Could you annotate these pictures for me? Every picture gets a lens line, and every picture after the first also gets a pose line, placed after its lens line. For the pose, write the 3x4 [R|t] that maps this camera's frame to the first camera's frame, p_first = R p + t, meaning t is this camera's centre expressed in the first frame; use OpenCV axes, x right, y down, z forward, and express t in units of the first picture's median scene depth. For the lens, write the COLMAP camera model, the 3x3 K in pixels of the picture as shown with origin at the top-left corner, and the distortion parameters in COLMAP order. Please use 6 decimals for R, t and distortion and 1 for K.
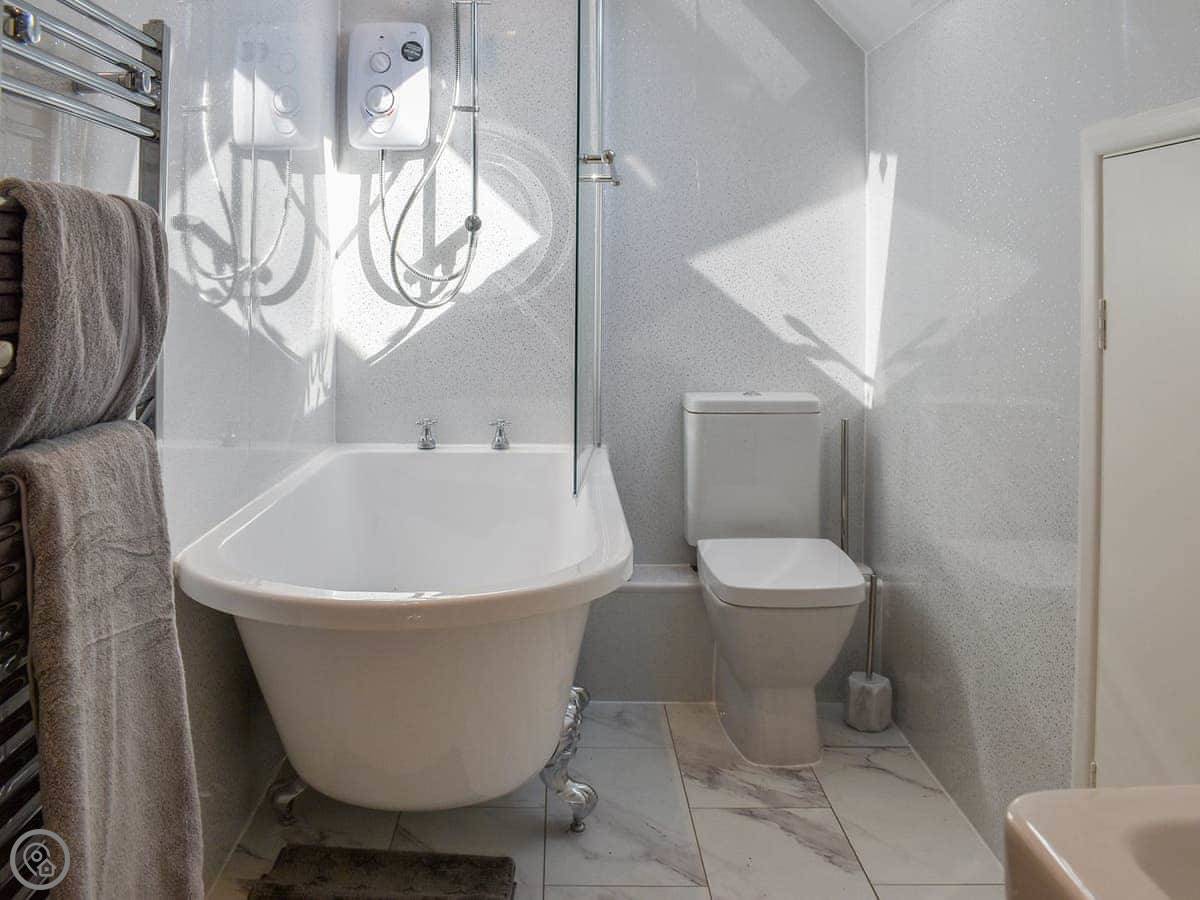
lens RADIAL K [[1162.1, 0, 600.0], [0, 1162.1, 450.0], [0, 0, 1]] dist [-0.091189, 0.003986]
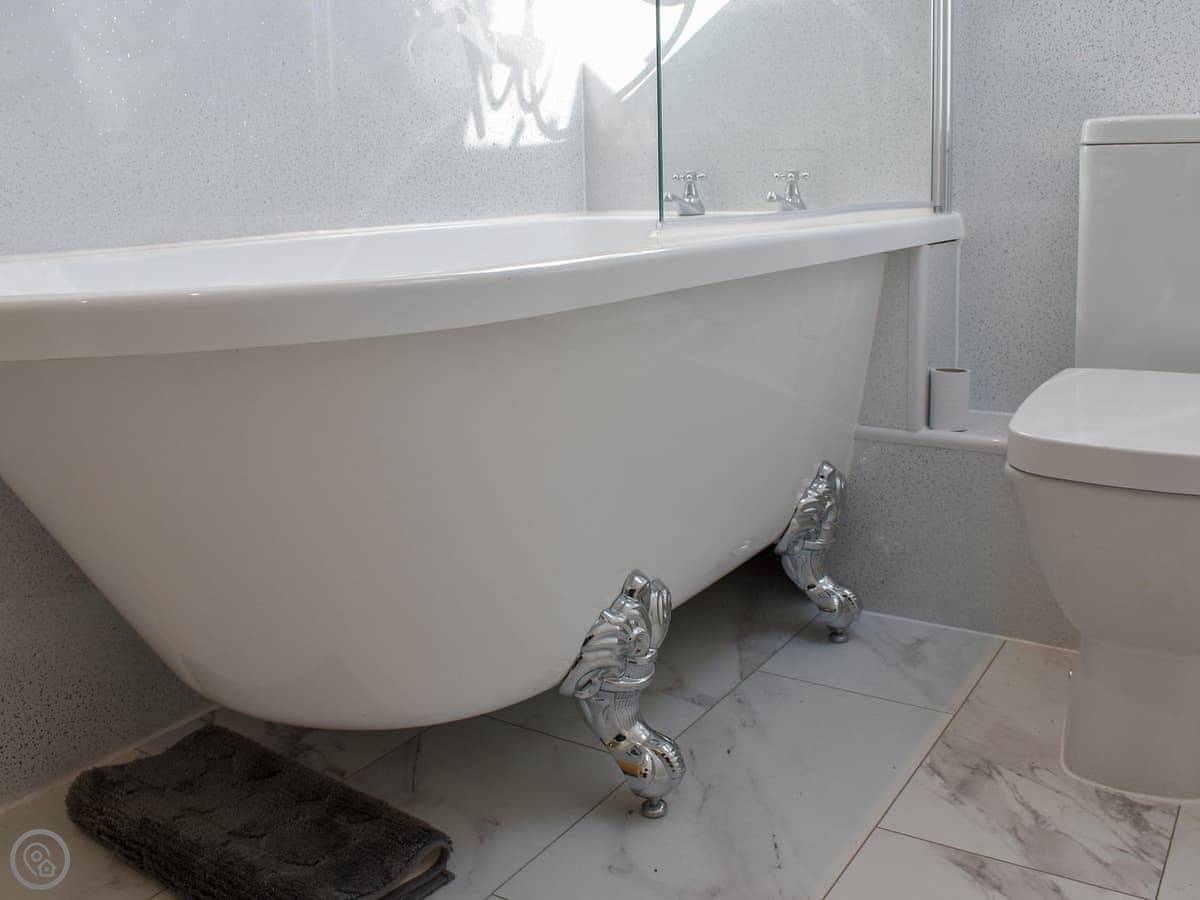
lens RADIAL K [[1162.1, 0, 600.0], [0, 1162.1, 450.0], [0, 0, 1]] dist [-0.091189, 0.003986]
pose [[0.829775, 0.092774, -0.550334, 0.230876], [-0.043562, 0.993845, 0.101859, 0.081648], [0.556396, -0.060546, 0.828708, 0.462452]]
